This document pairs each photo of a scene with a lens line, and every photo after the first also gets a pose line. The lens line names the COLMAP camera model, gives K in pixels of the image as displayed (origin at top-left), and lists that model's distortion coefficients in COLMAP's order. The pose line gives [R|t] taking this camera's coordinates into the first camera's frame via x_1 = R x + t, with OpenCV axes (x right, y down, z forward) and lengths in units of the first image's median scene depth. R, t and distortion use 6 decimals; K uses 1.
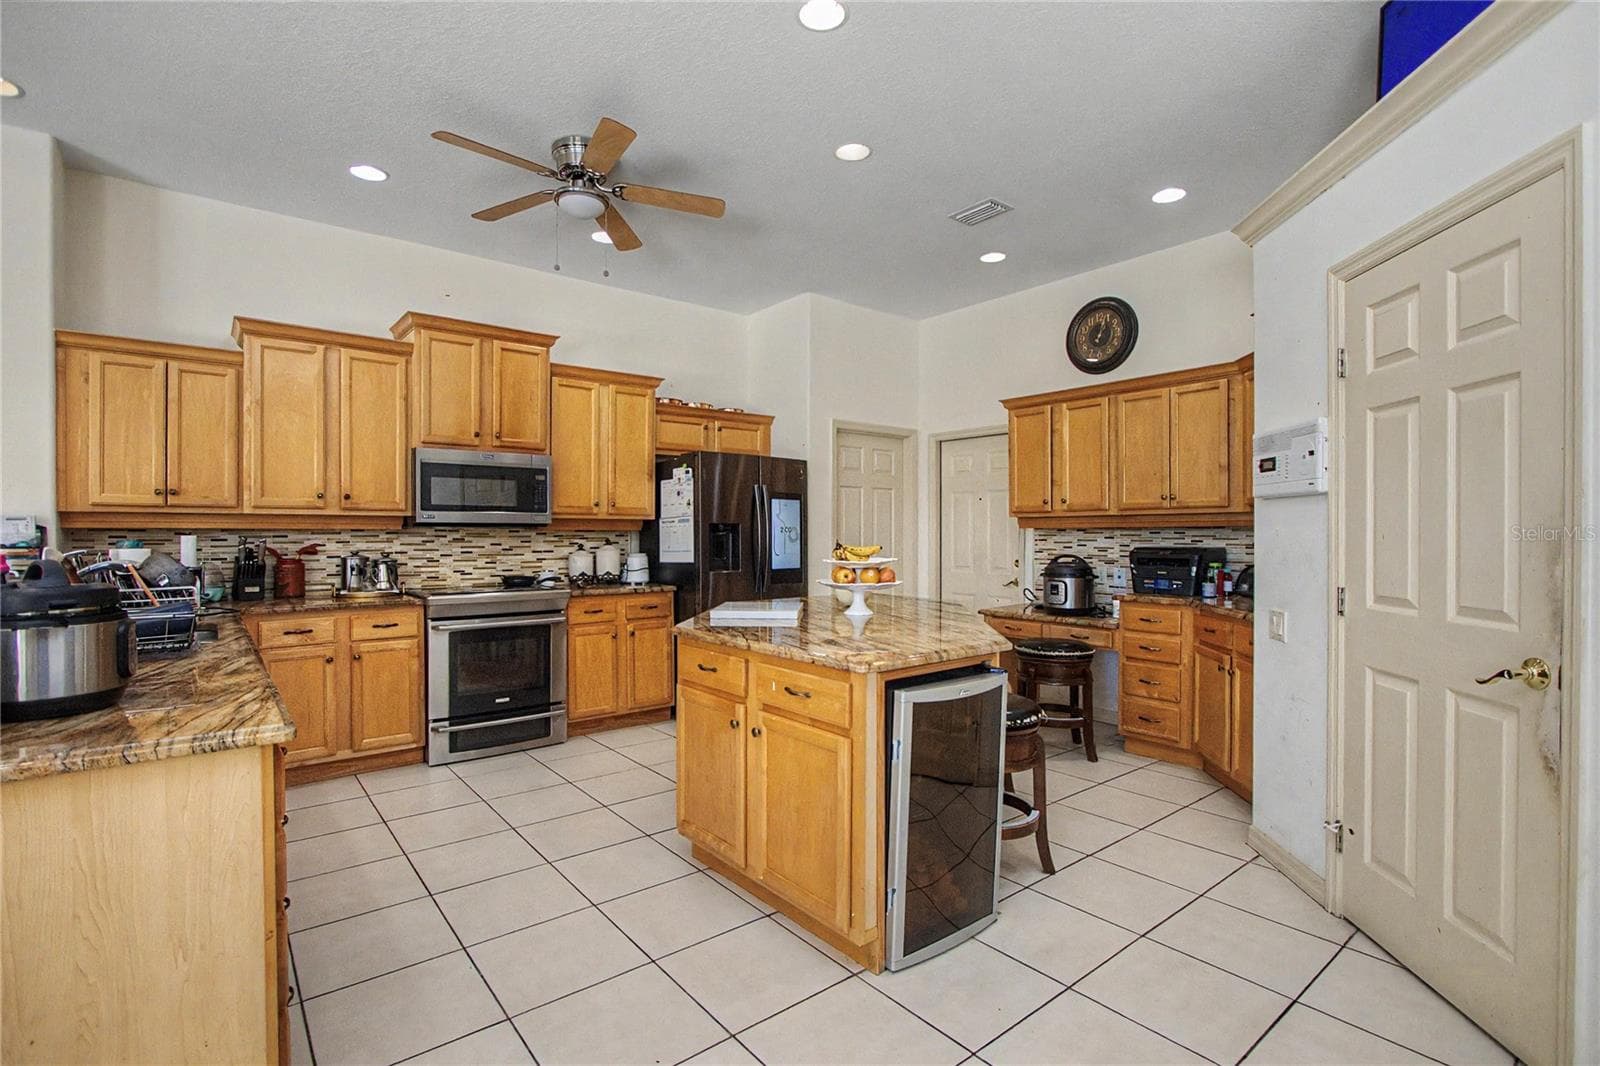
lens RADIAL K [[754.7, 0, 800.0], [0, 754.7, 533.0], [0, 0, 1]] dist [-0.011811, -0.000134]
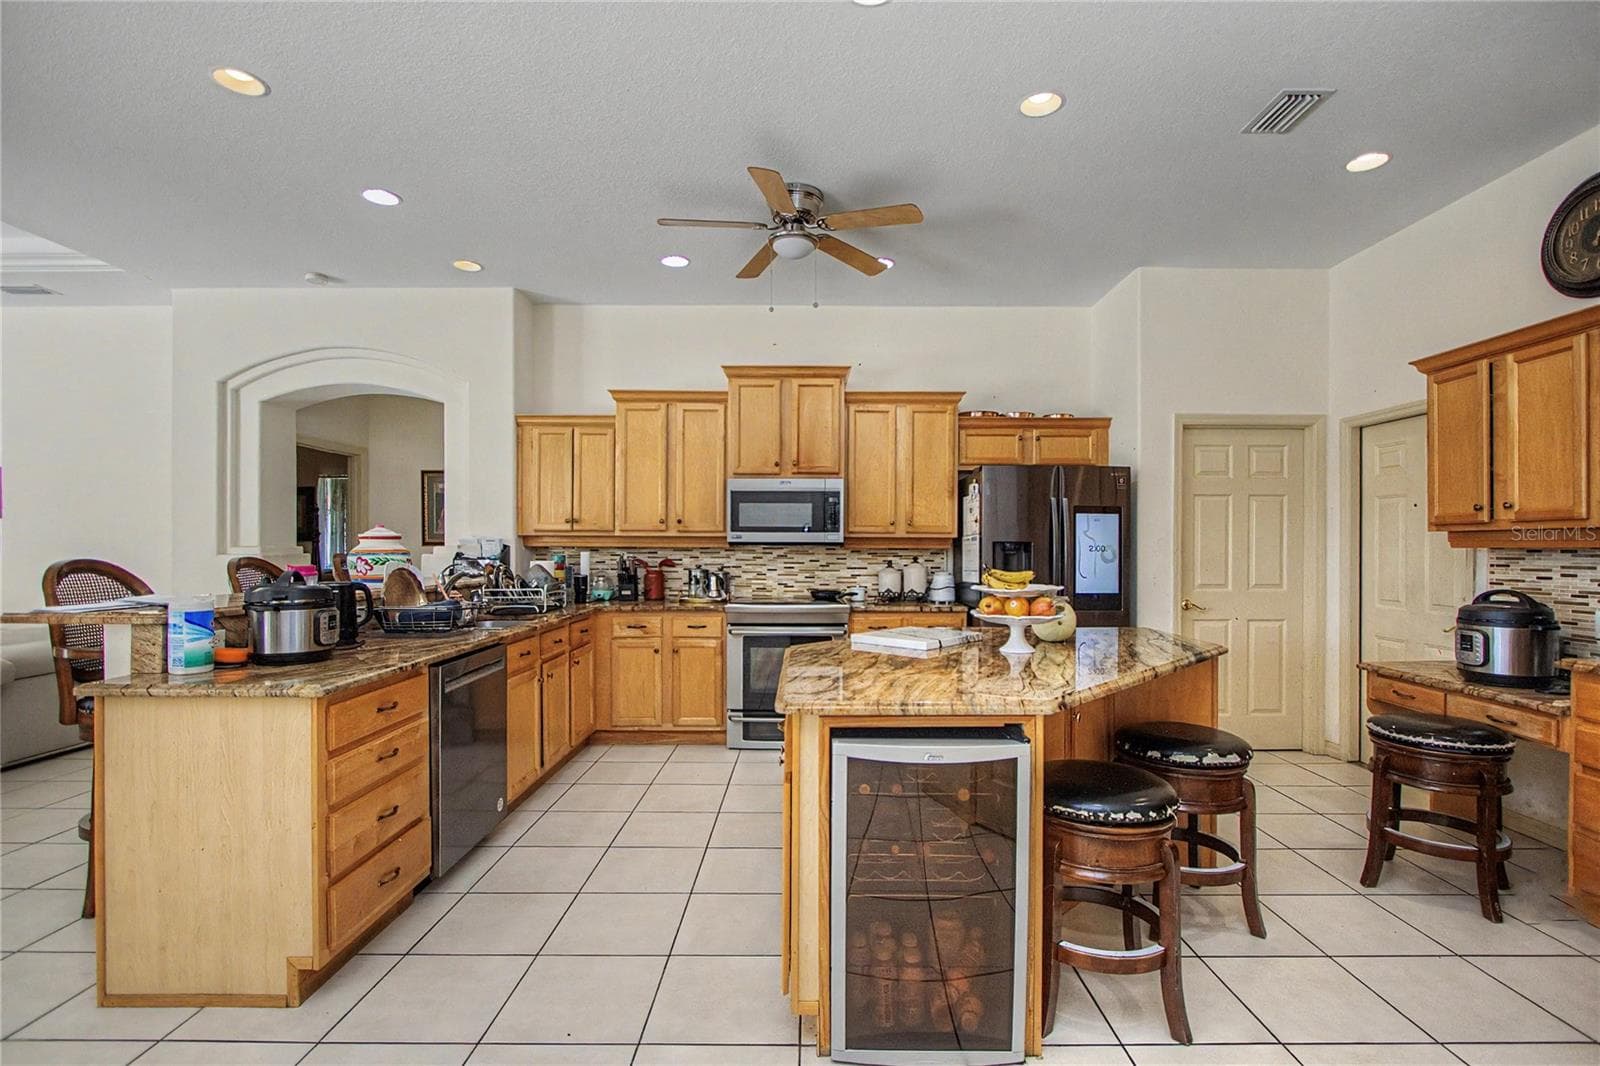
lens RADIAL K [[748.3, 0, 802.3], [0, 748.3, 545.3], [0, 0, 1]] dist [-0.011152, 0.000318]
pose [[0.777221, 0.001578, -0.629226, 0.295152], [-0.003210, 0.999994, -0.001457, -0.006611], [0.629220, 0.003152, 0.777221, 0.139213]]
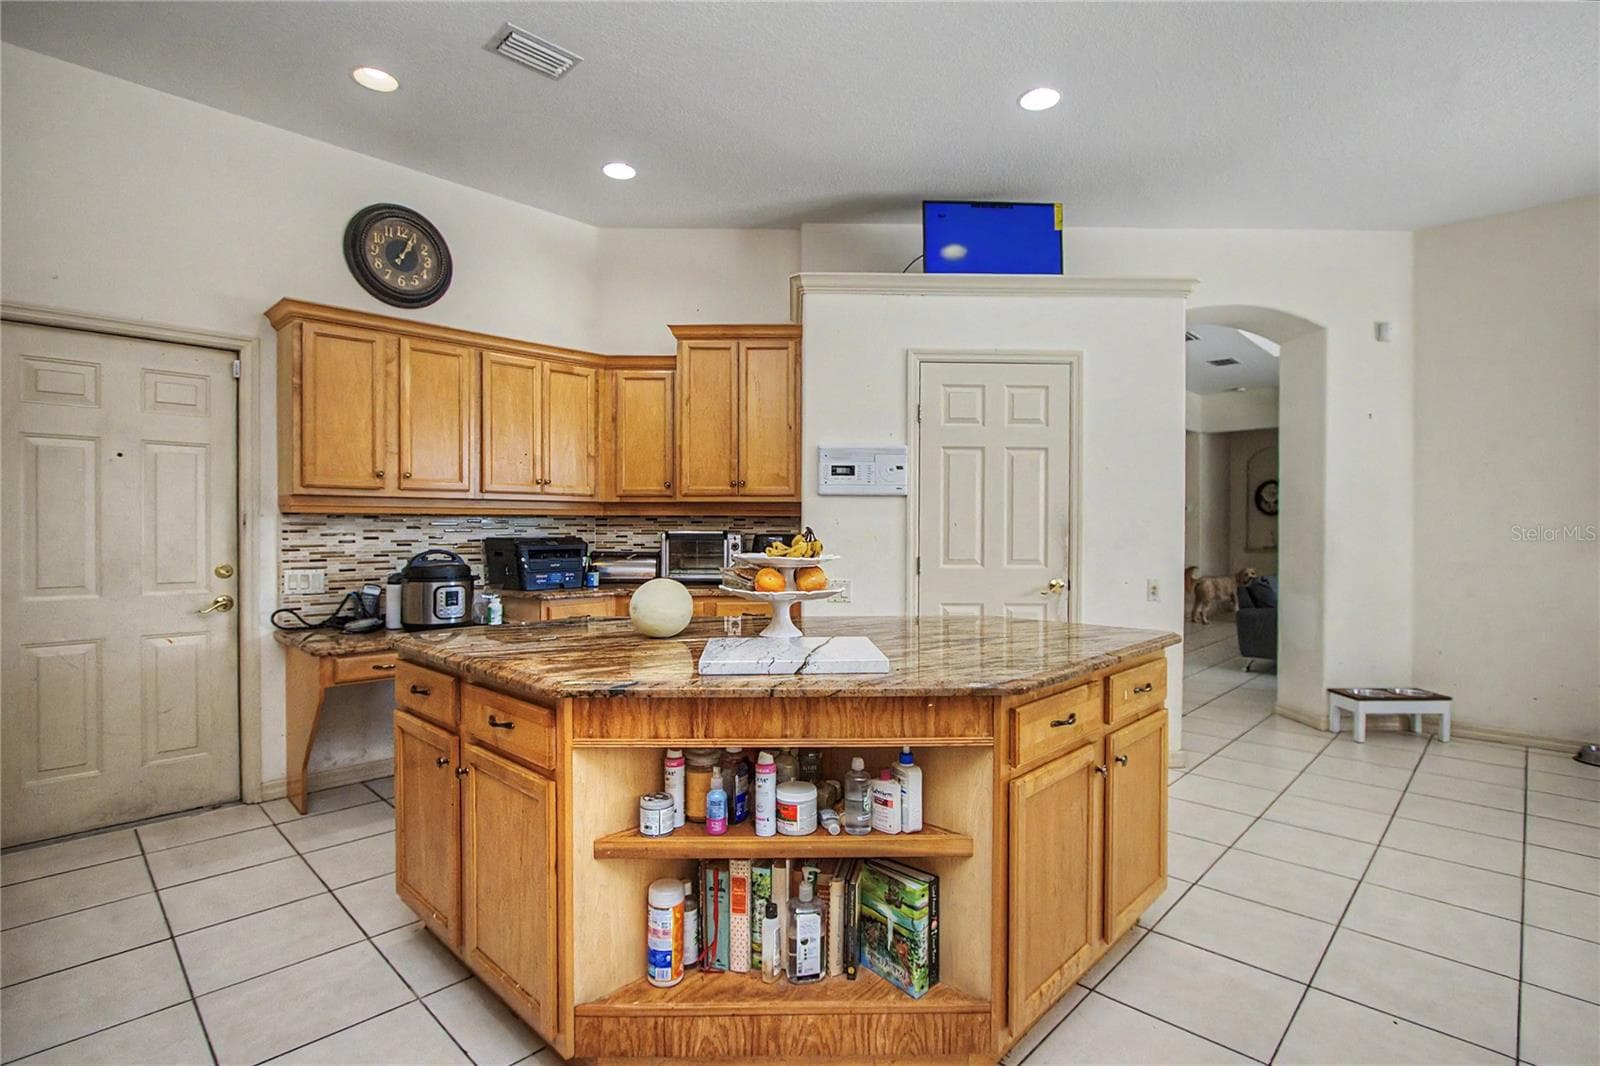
lens RADIAL K [[754.7, 0, 800.0], [0, 754.7, 533.0], [0, 0, 1]] dist [-0.011811, -0.000134]
pose [[-0.121773, -0.004639, 0.992547, -0.427750], [-0.000250, 0.999989, 0.004643, 0.008691], [-0.992558, 0.000318, -0.121773, 0.755843]]
